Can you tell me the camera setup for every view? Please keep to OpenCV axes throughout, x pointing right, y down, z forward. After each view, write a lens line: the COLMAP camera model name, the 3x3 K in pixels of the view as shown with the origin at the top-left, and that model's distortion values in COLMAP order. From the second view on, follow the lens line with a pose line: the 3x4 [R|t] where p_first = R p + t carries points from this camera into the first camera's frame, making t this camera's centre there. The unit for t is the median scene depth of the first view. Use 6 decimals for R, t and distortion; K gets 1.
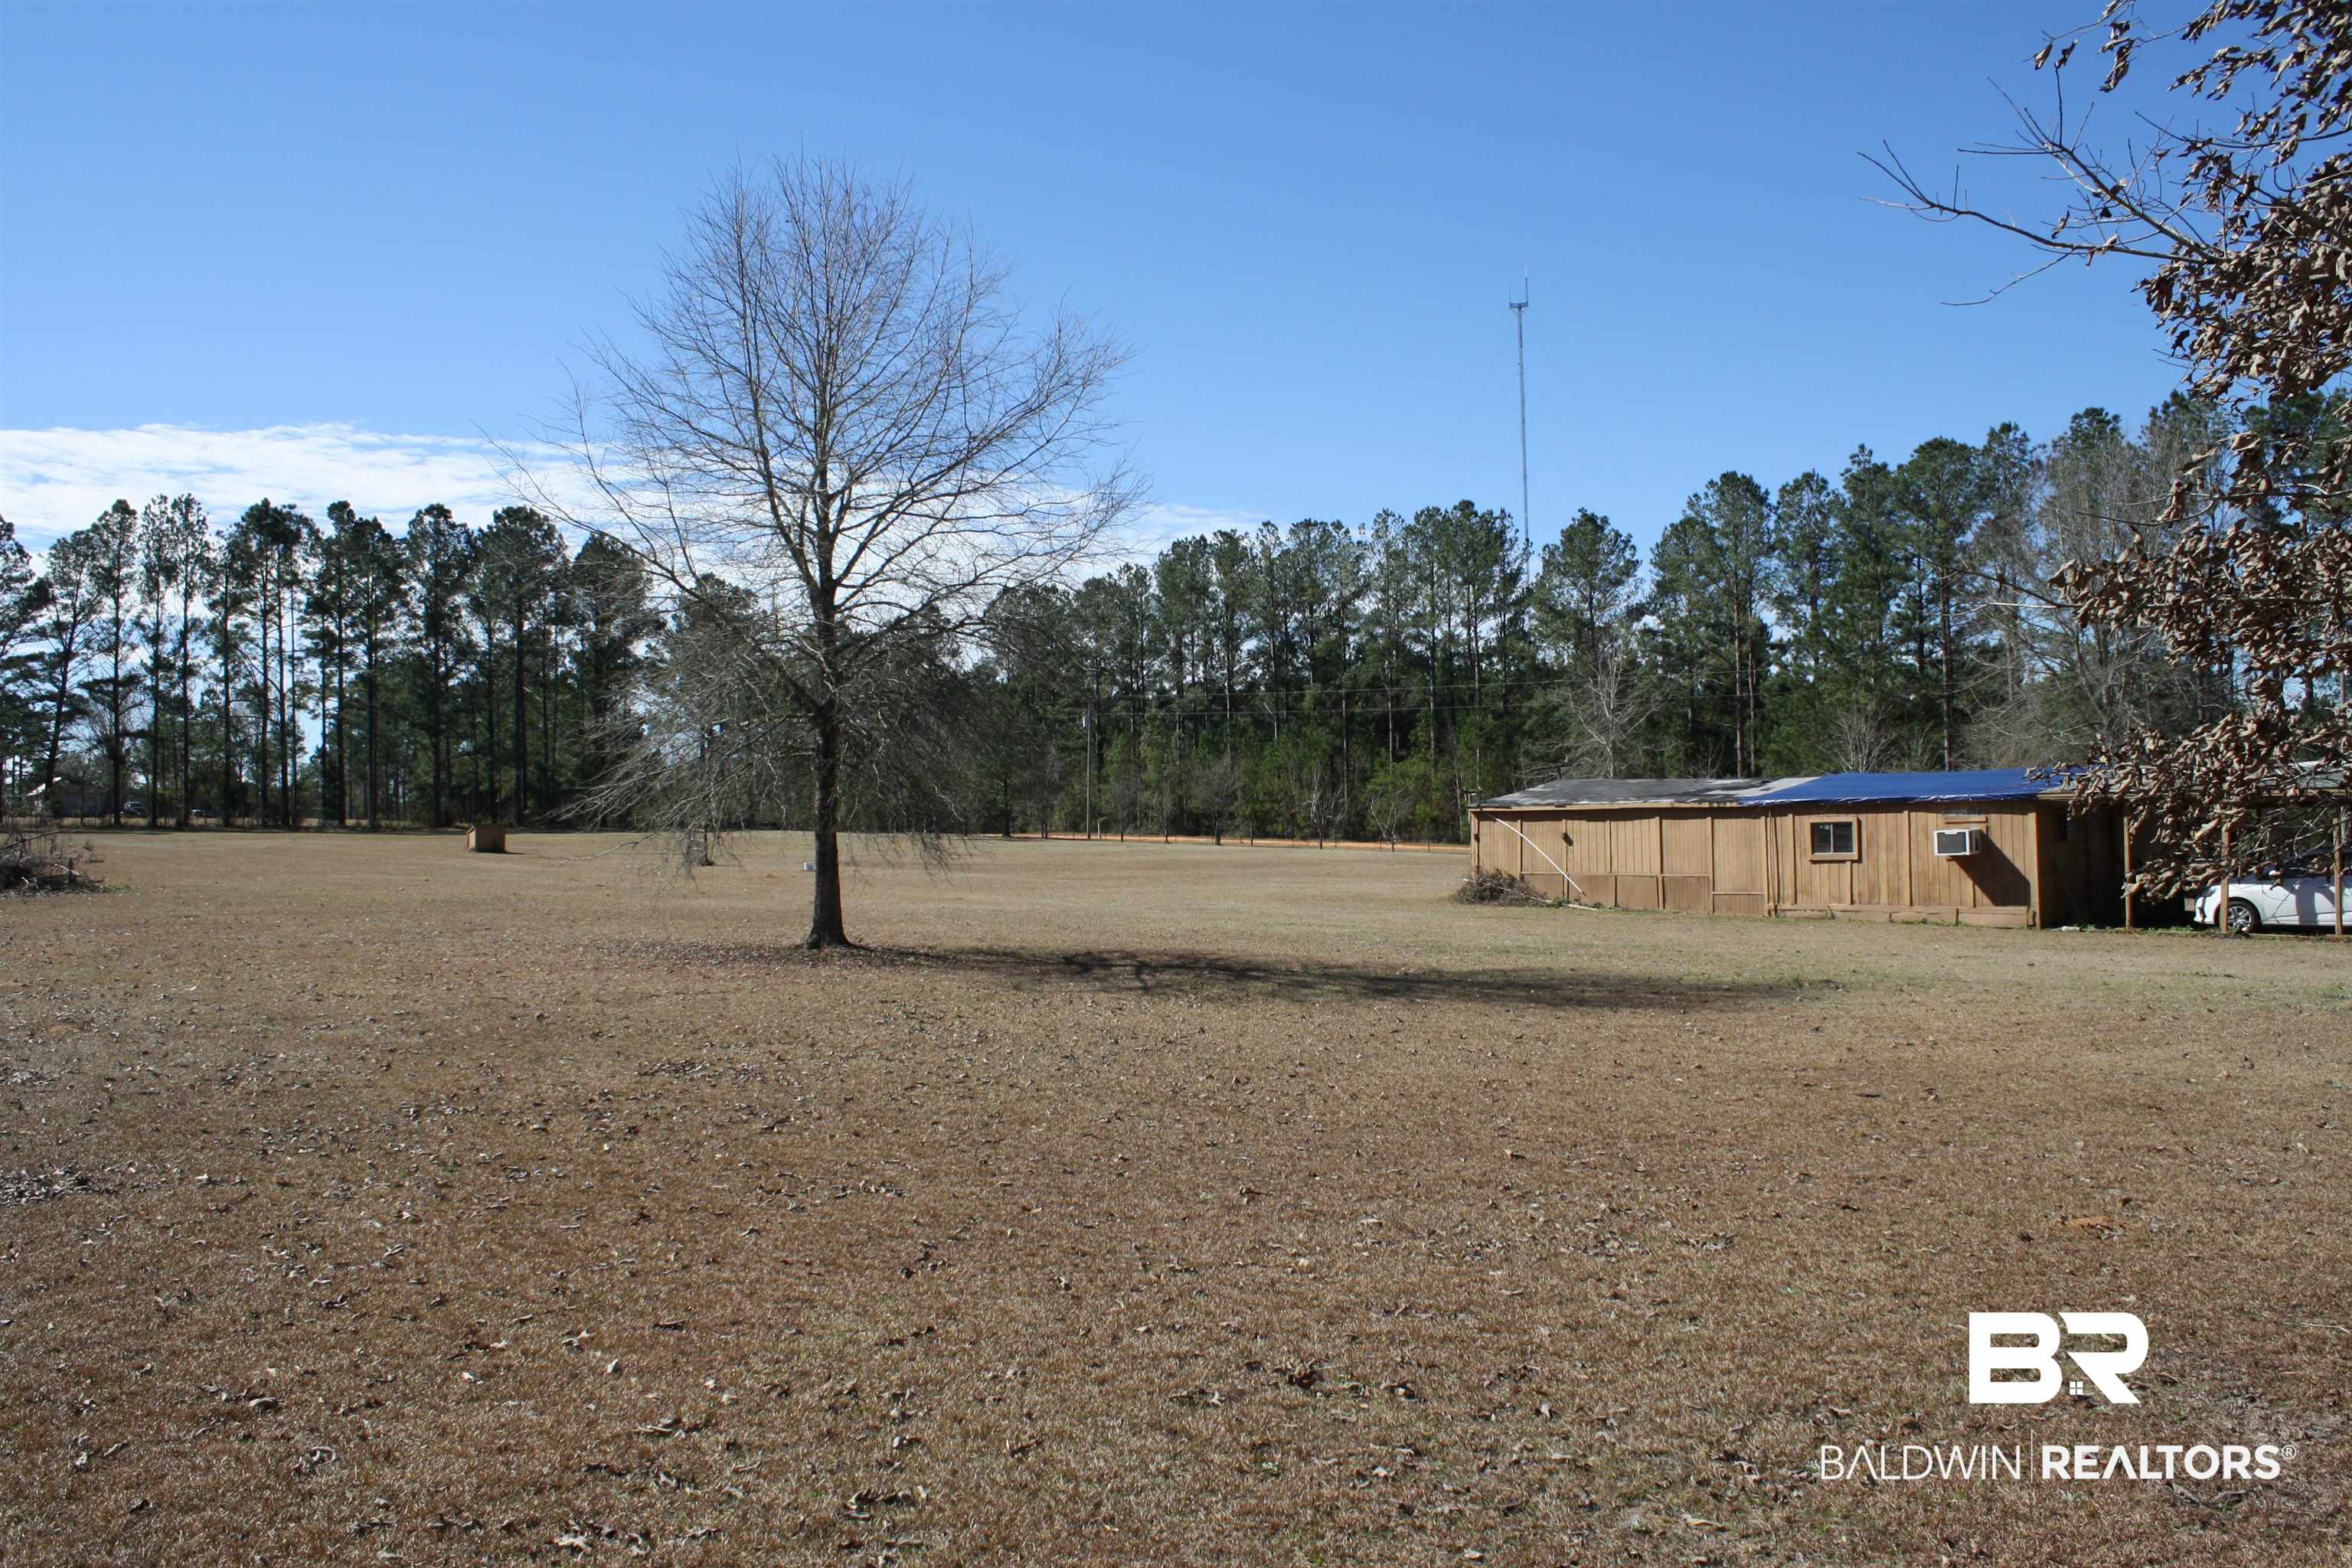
lens RADIAL K [[2020.2, 0, 1176.0], [0, 2020.2, 784.0], [0, 0, 1]] dist [-0.146841, 0.144315]
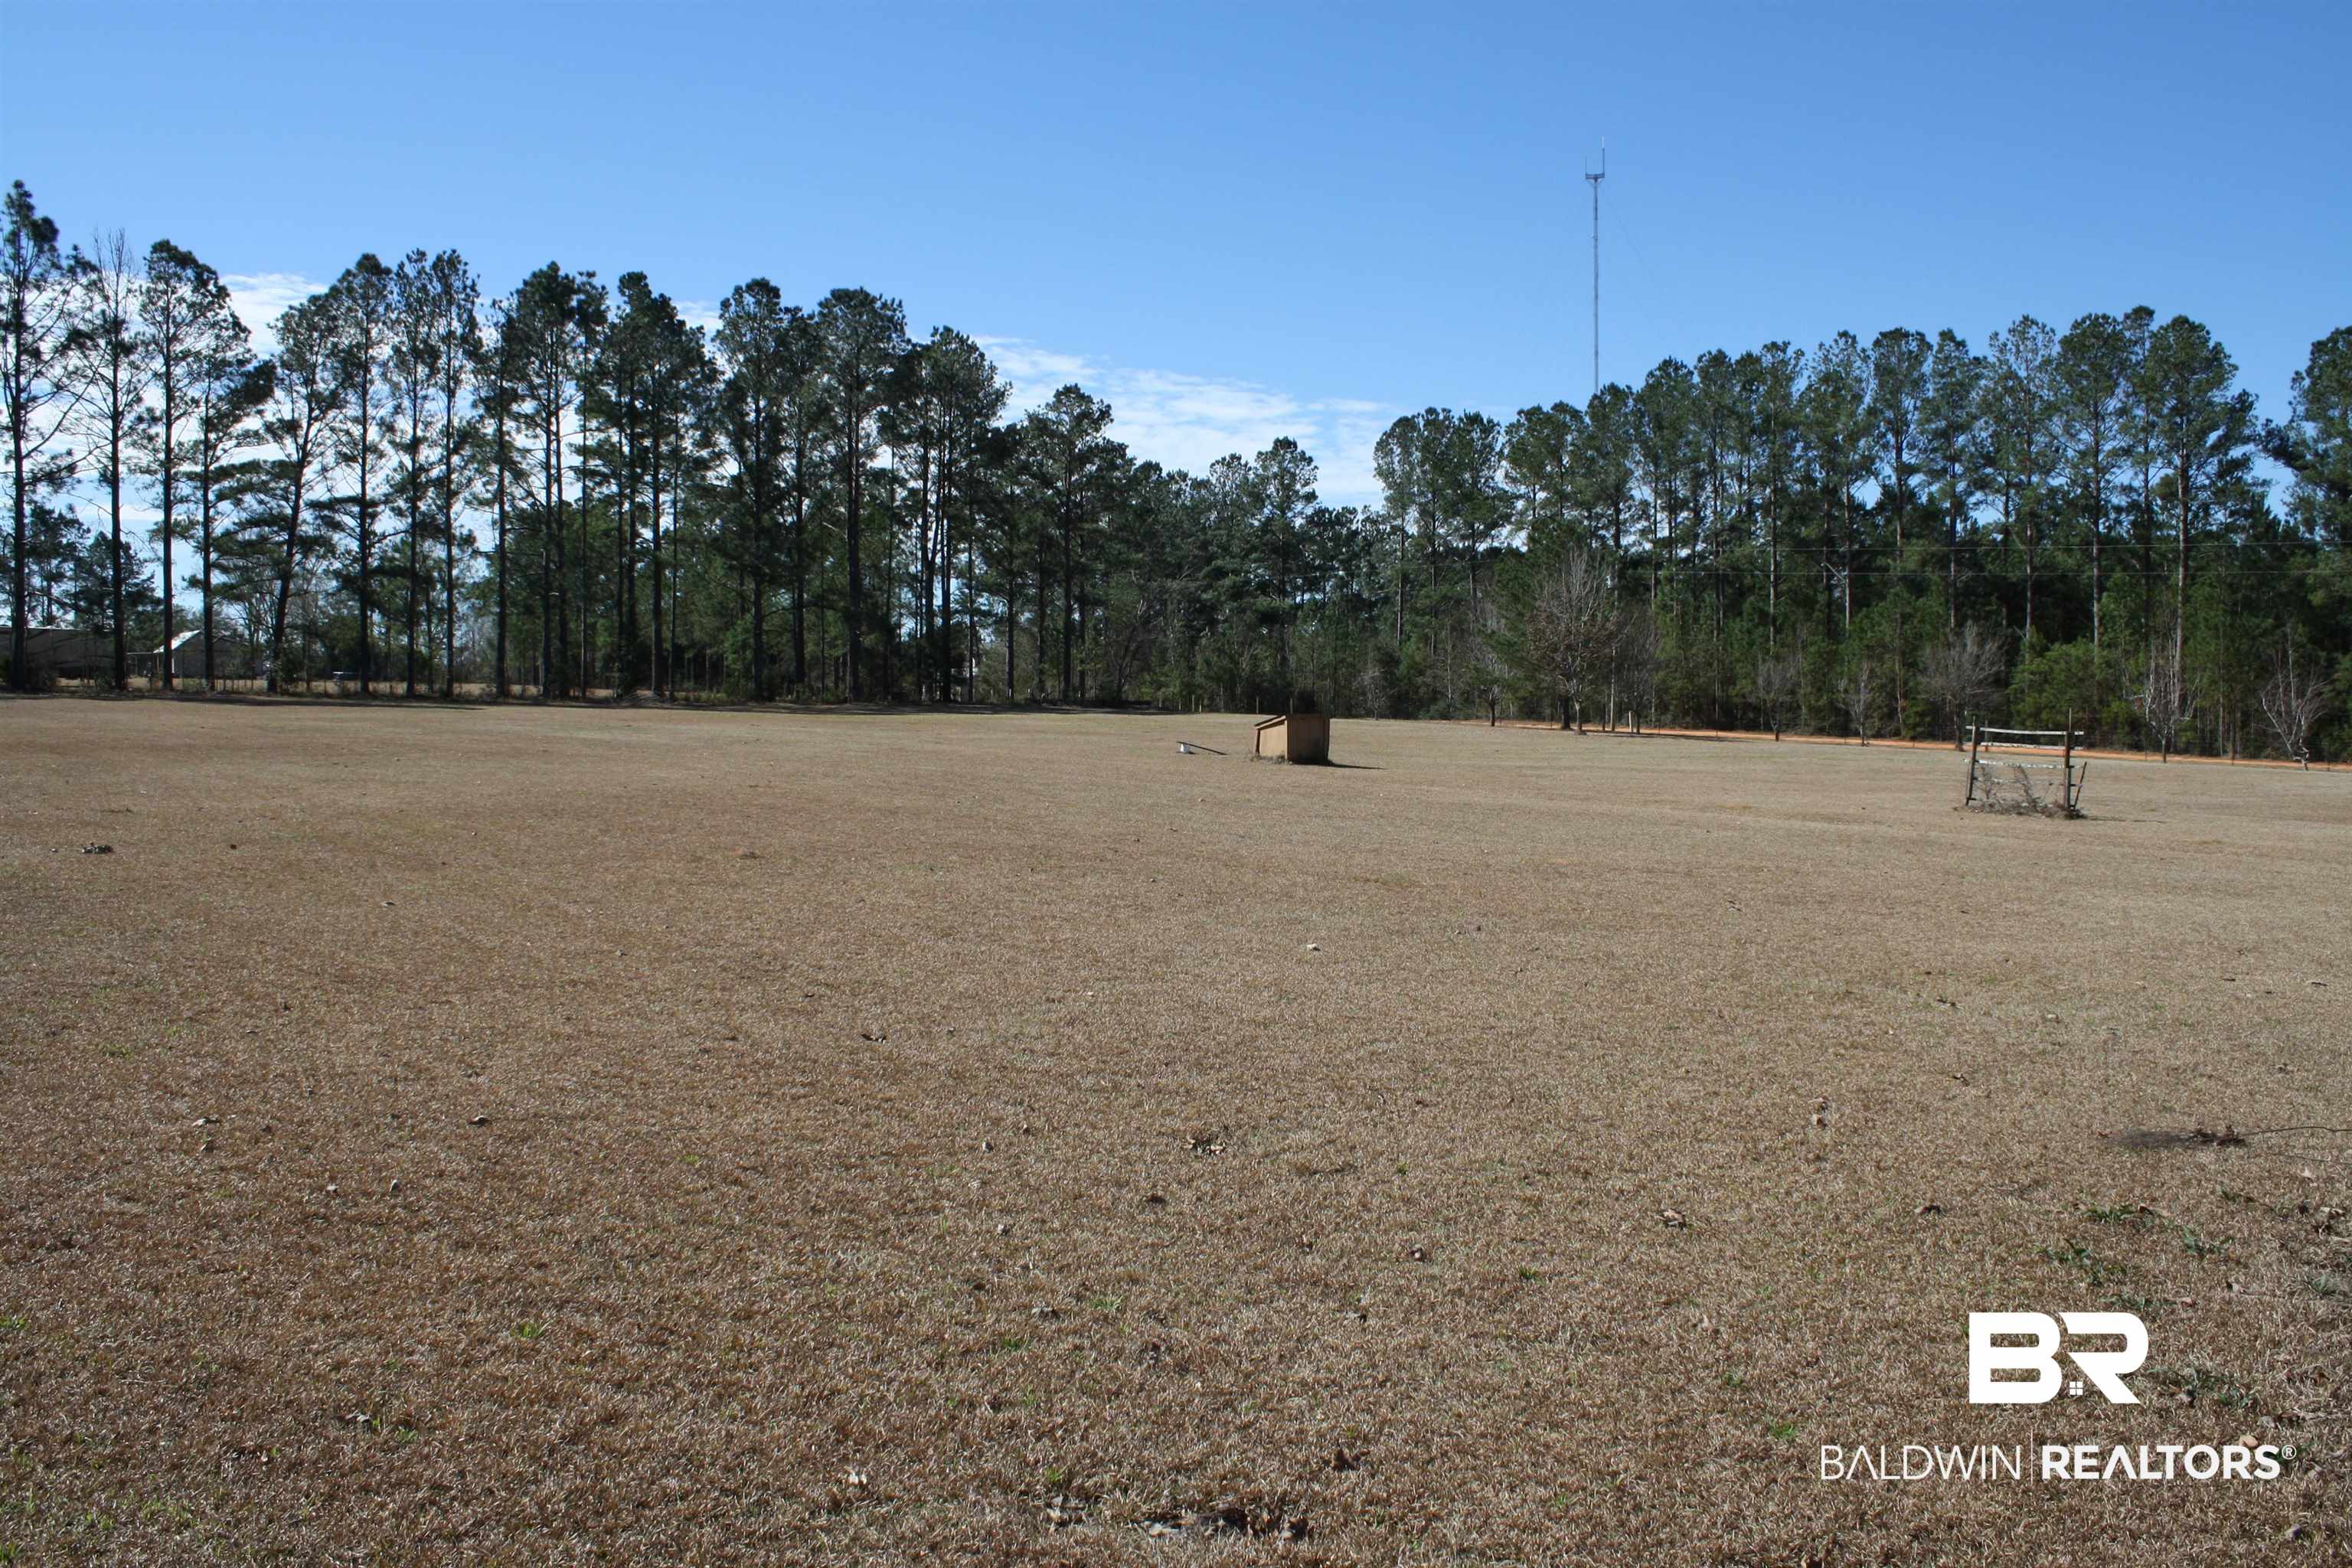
lens RADIAL K [[2020.2, 0, 1176.0], [0, 2020.2, 784.0], [0, 0, 1]] dist [-0.146841, 0.144315]
pose [[0.999683, 0.019731, -0.015669, -0.217250], [-0.018735, 0.997940, 0.061353, 0.003272], [0.016847, -0.061040, 0.997993, 0.248654]]
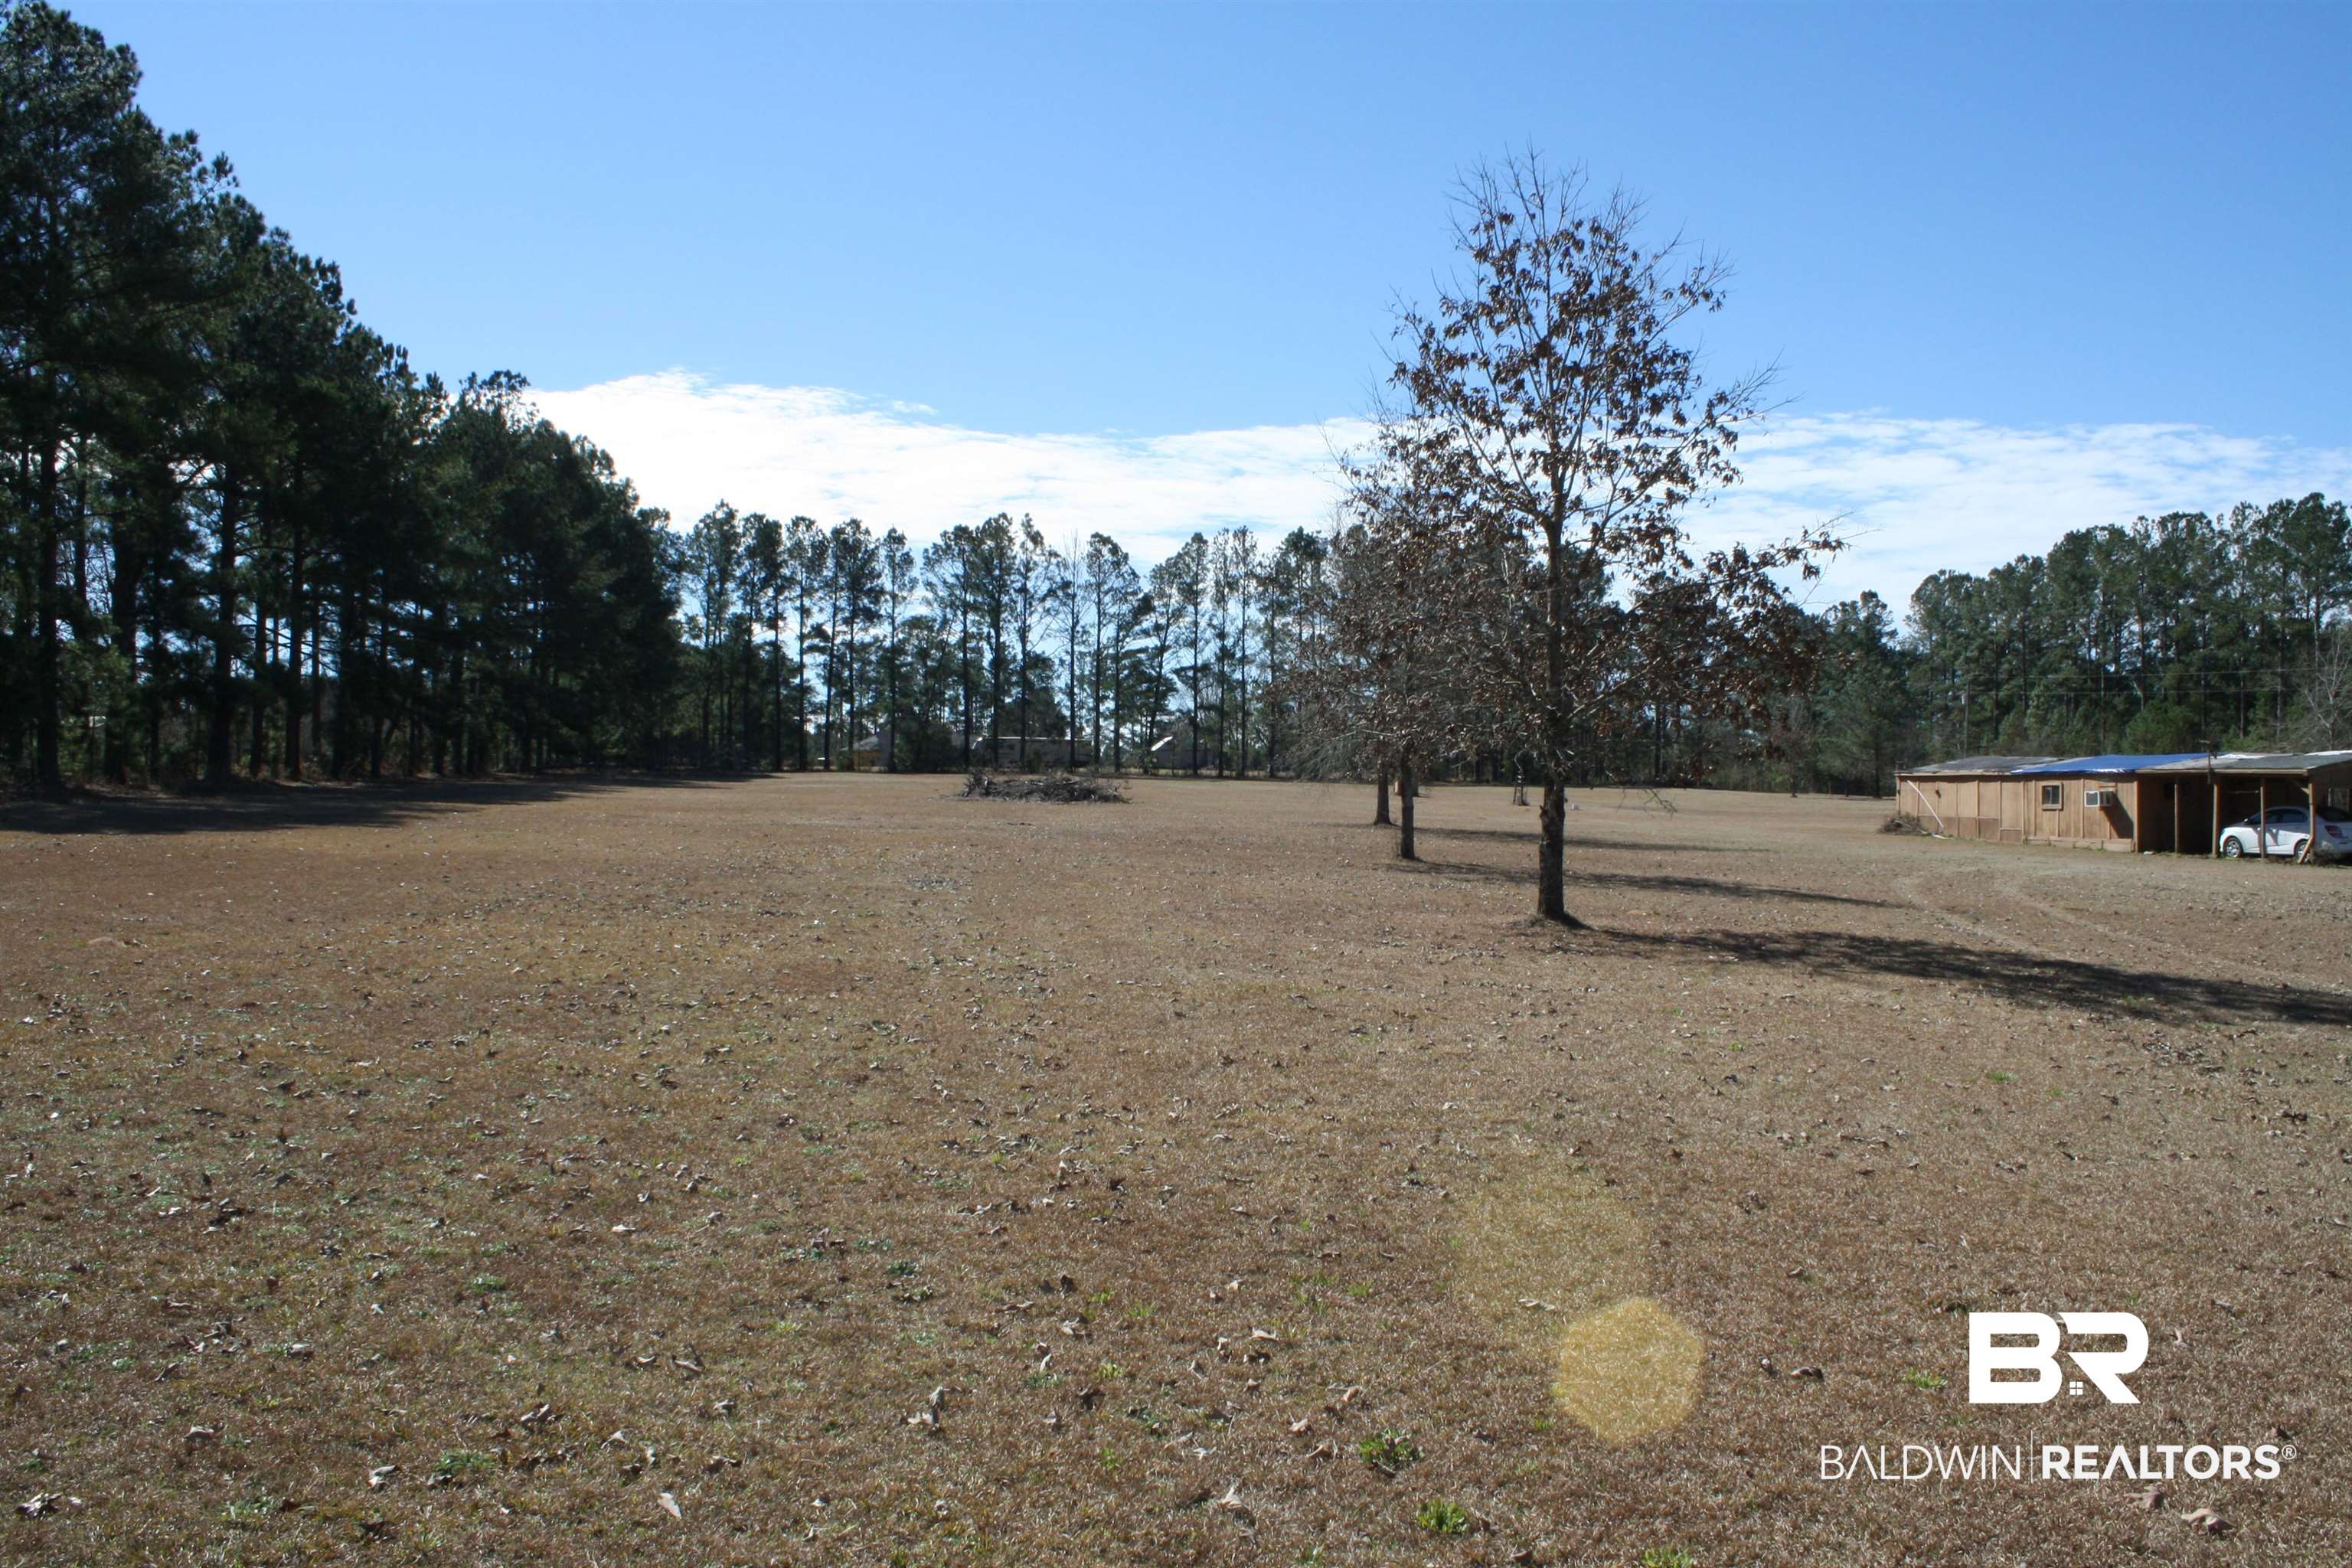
lens RADIAL K [[2000.2, 0, 1174.1], [0, 2000.2, 826.4], [0, 0, 1]] dist [-0.143348, 0.004618]
pose [[0.862469, 0.028889, -0.505285, 0.141271], [-0.008457, 0.999053, 0.042683, -0.002280], [0.506039, -0.032539, 0.861896, -0.191653]]
